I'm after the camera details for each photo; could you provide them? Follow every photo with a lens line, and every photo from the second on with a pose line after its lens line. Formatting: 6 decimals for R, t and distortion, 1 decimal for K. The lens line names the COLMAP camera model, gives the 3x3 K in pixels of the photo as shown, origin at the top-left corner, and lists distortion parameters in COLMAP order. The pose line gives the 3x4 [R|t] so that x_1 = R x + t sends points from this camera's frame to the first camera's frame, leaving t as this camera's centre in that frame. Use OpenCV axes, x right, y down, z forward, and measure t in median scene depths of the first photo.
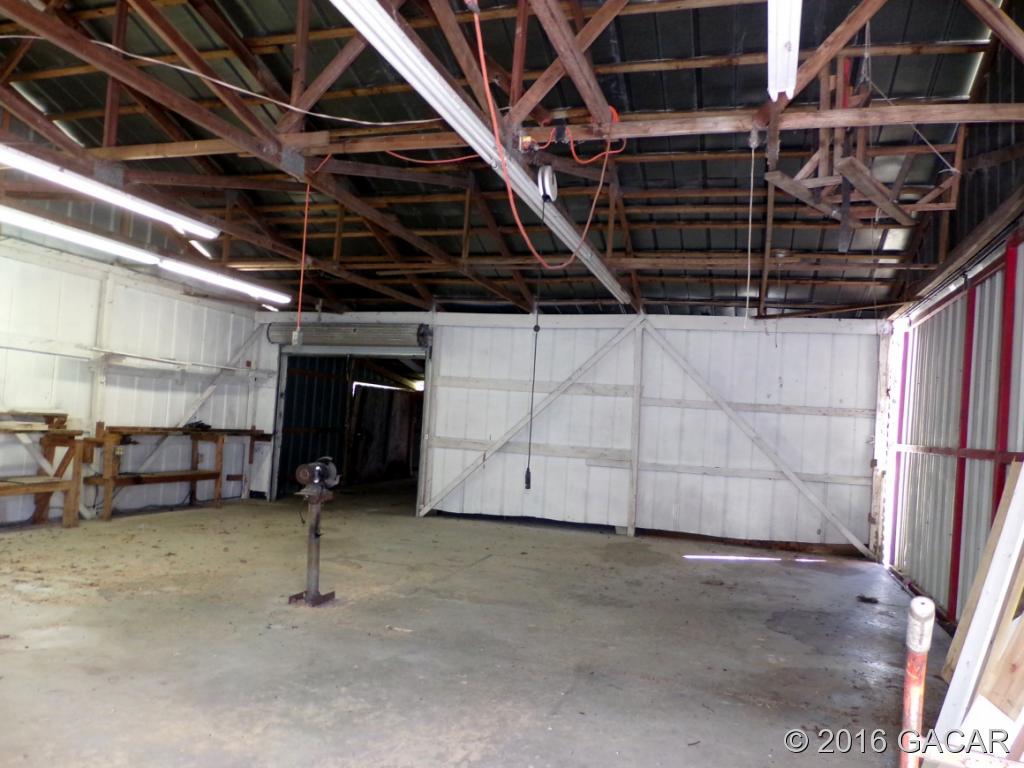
lens RADIAL K [[790.7, 0, 515.4], [0, 790.7, 405.0], [0, 0, 1]] dist [-0.092164, 0.157663]
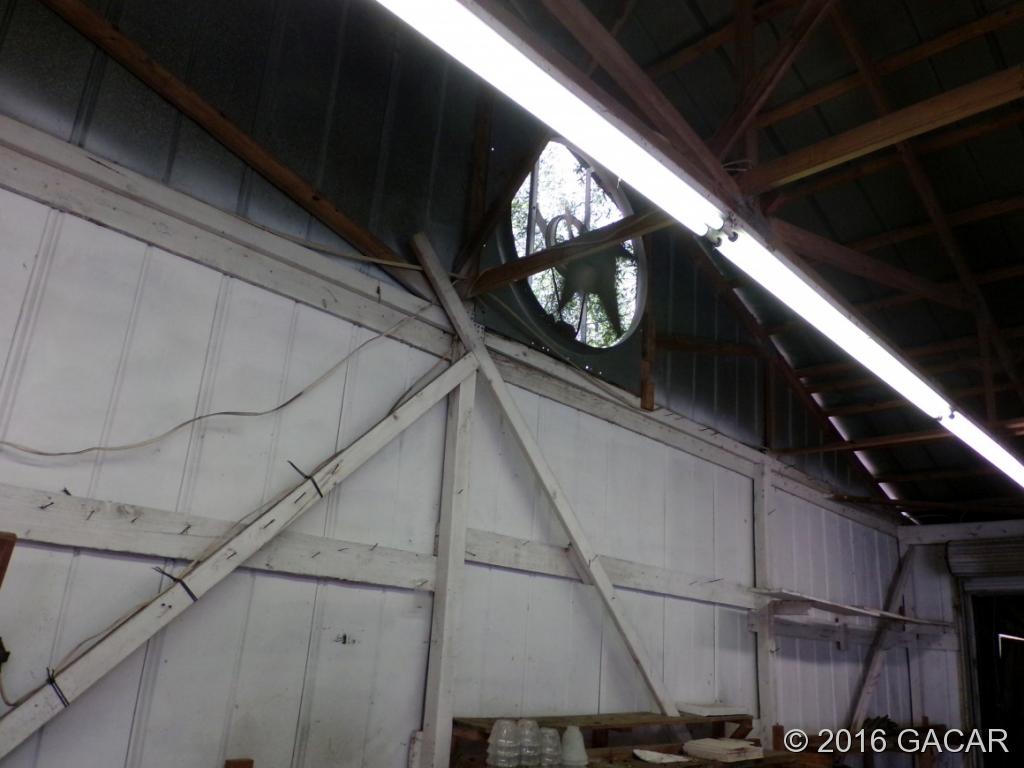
lens RADIAL K [[790.7, 0, 515.4], [0, 790.7, 405.0], [0, 0, 1]] dist [-0.092164, 0.157663]
pose [[0.890396, -0.136401, -0.434269, -0.371641], [-0.000196, 0.953931, -0.300027, -0.025807], [0.455186, 0.267228, 0.849350, 0.331869]]
